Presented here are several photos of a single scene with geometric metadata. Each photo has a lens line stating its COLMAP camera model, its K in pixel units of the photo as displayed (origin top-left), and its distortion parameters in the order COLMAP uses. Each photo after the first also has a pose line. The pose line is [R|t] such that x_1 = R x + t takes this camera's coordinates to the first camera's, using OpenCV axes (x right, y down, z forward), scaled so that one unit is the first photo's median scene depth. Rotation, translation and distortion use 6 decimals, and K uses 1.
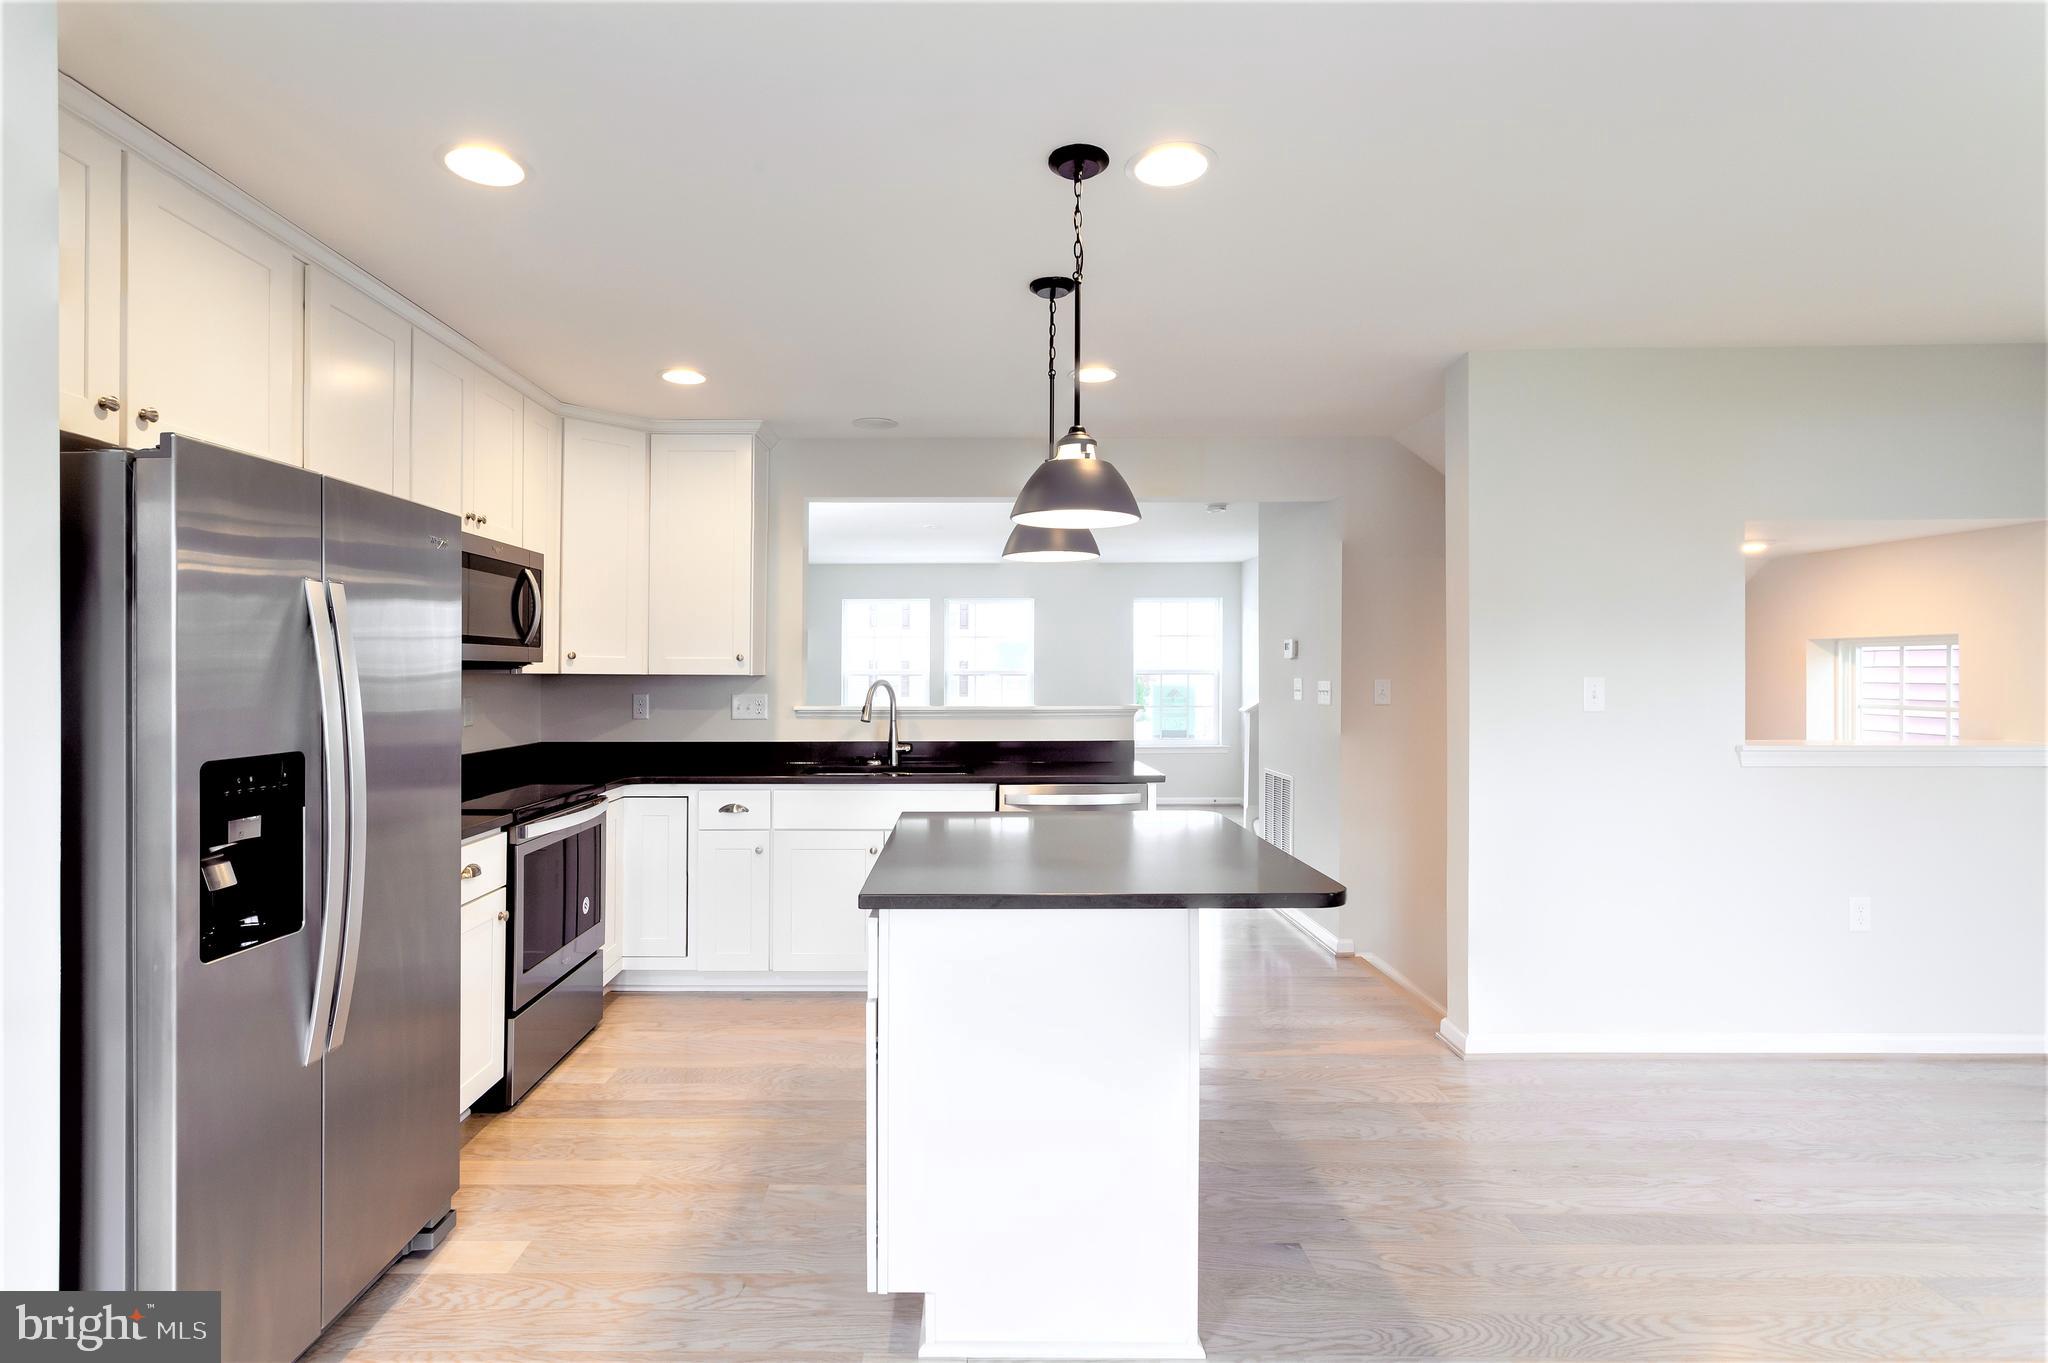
lens RADIAL K [[992.3, 0, 1021.8], [0, 992.3, 681.8], [0, 0, 1]] dist [0.002619, 0.000361]
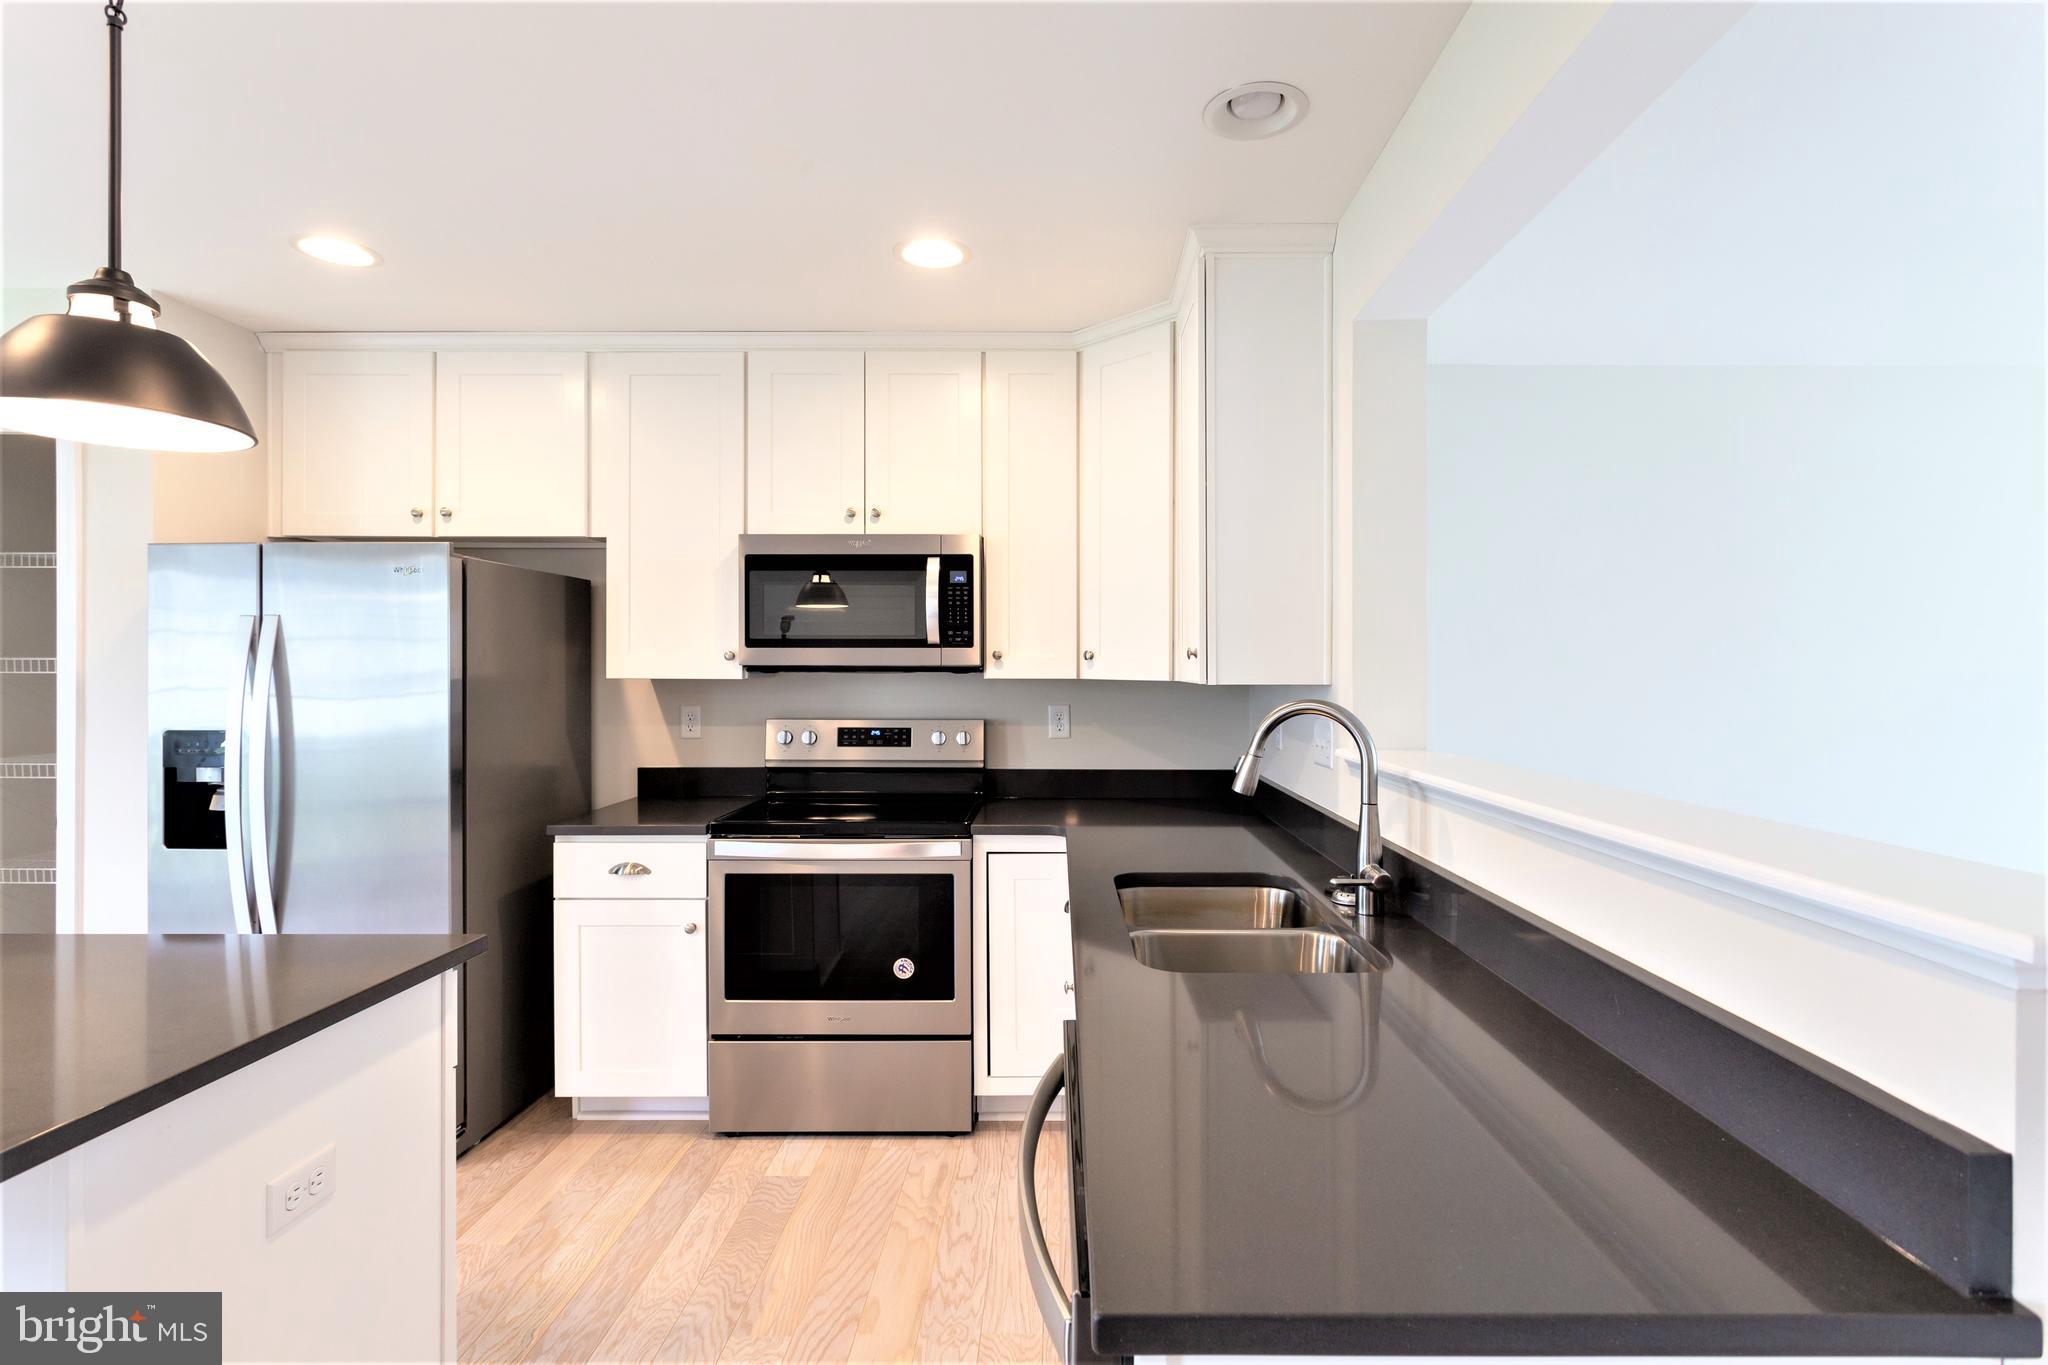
lens RADIAL K [[992.3, 0, 1027.9], [0, 992.3, 663.7], [0, 0, 1]] dist [0.002619, 0.000361]
pose [[-0.050419, -0.008345, -0.998693, 0.310341], [-0.009922, 0.999920, -0.007854, -0.013180], [0.998679, 0.009513, -0.050498, 0.983394]]
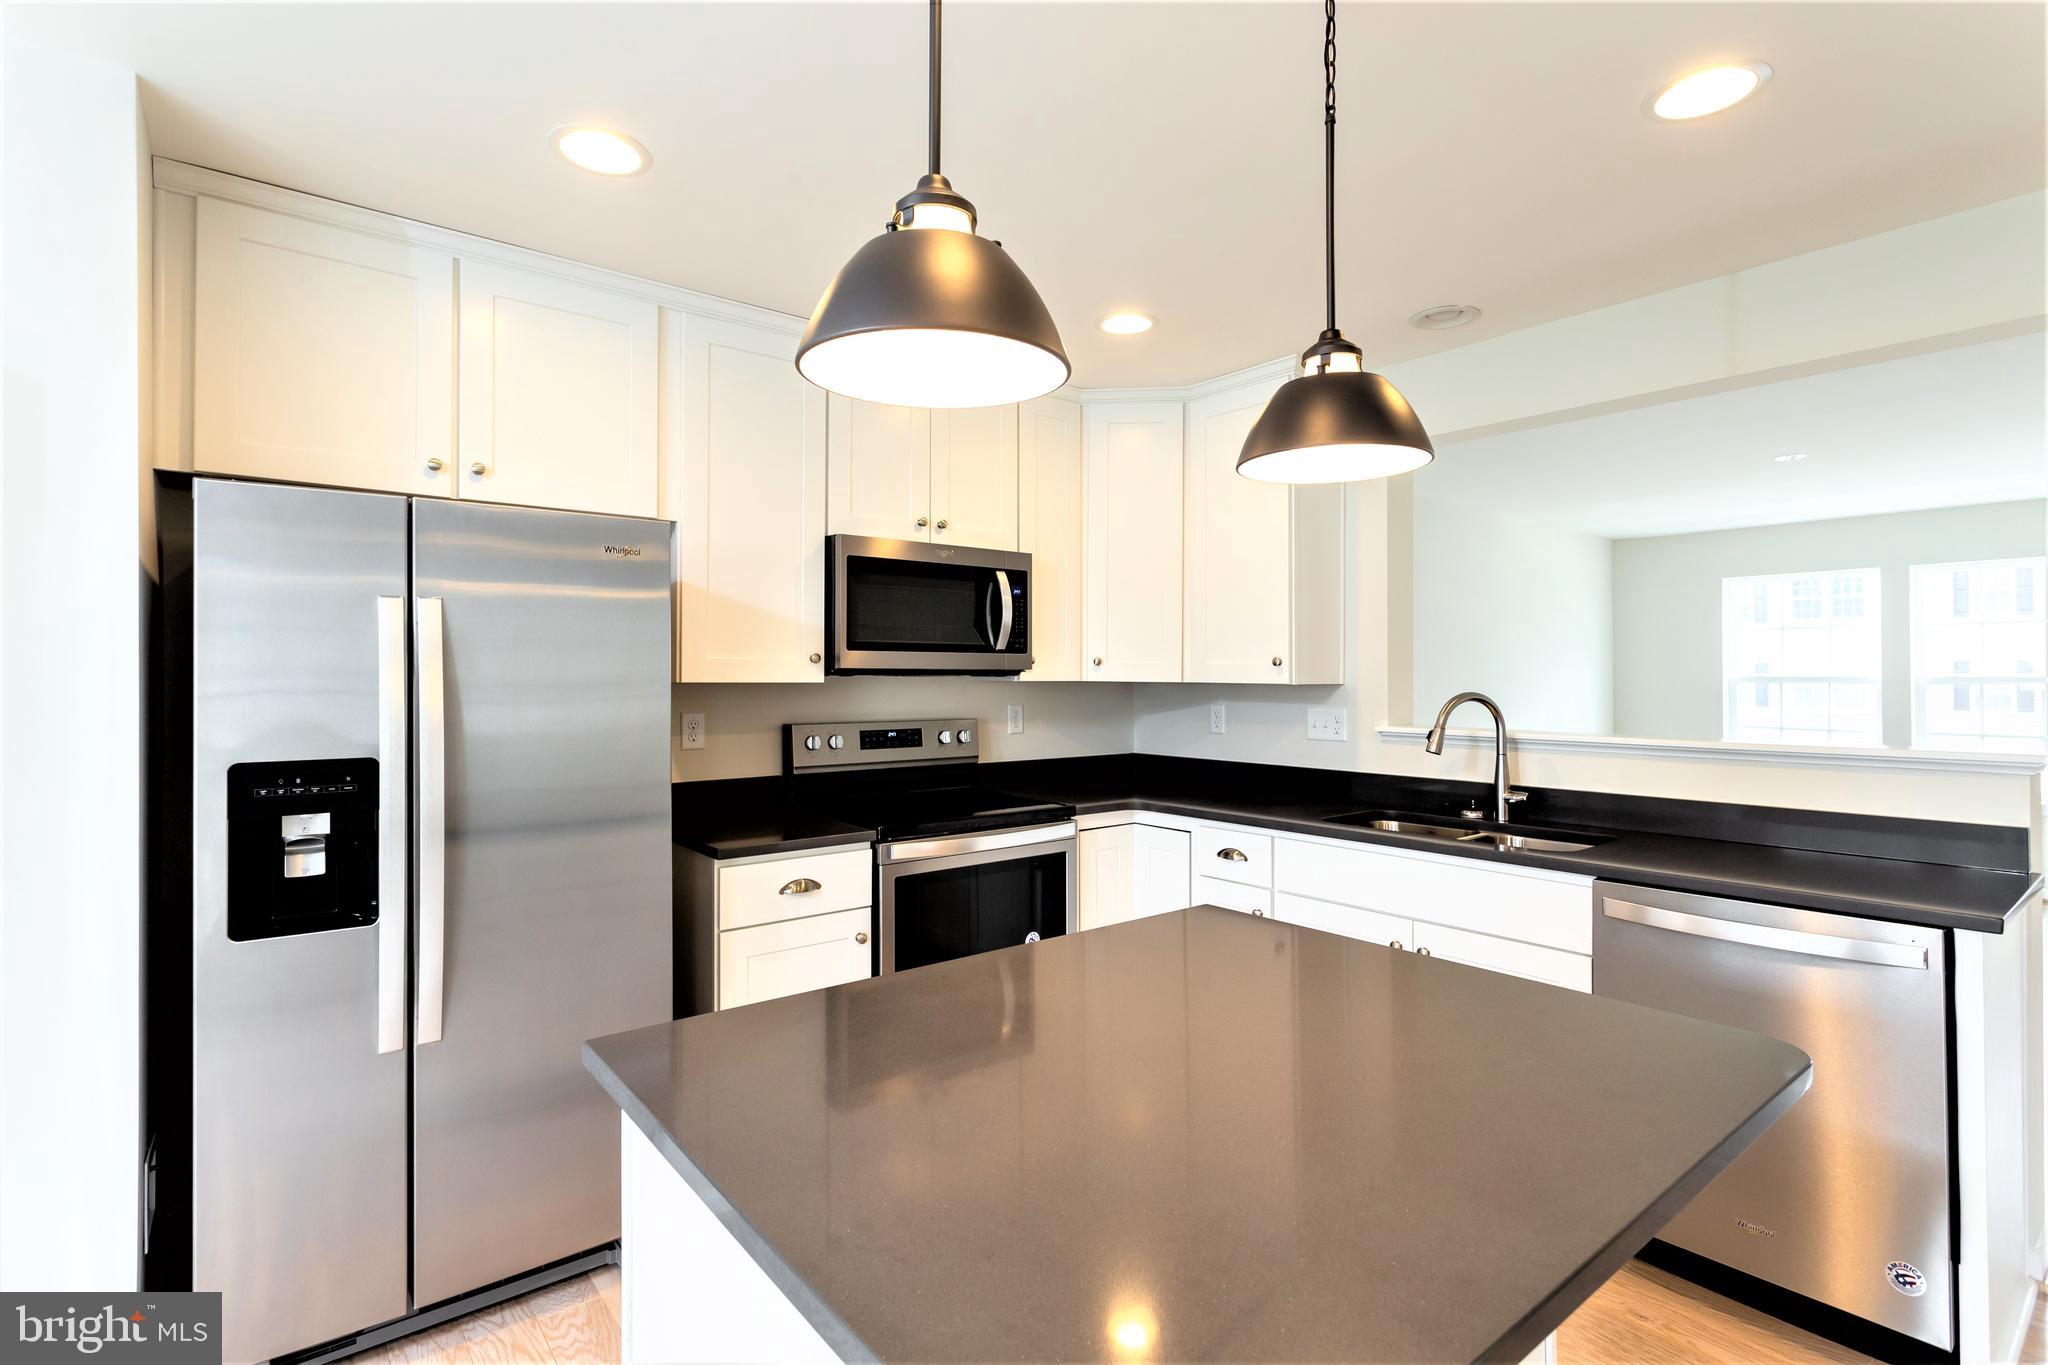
lens RADIAL K [[992.3, 0, 1023.4], [0, 992.3, 666.3], [0, 0, 1]] dist [0.002619, 0.000361]
pose [[0.602681, -0.006999, -0.797951, 0.236179], [-0.008349, 0.999851, -0.015076, -0.007391], [0.797938, 0.015749, 0.602533, 0.392822]]
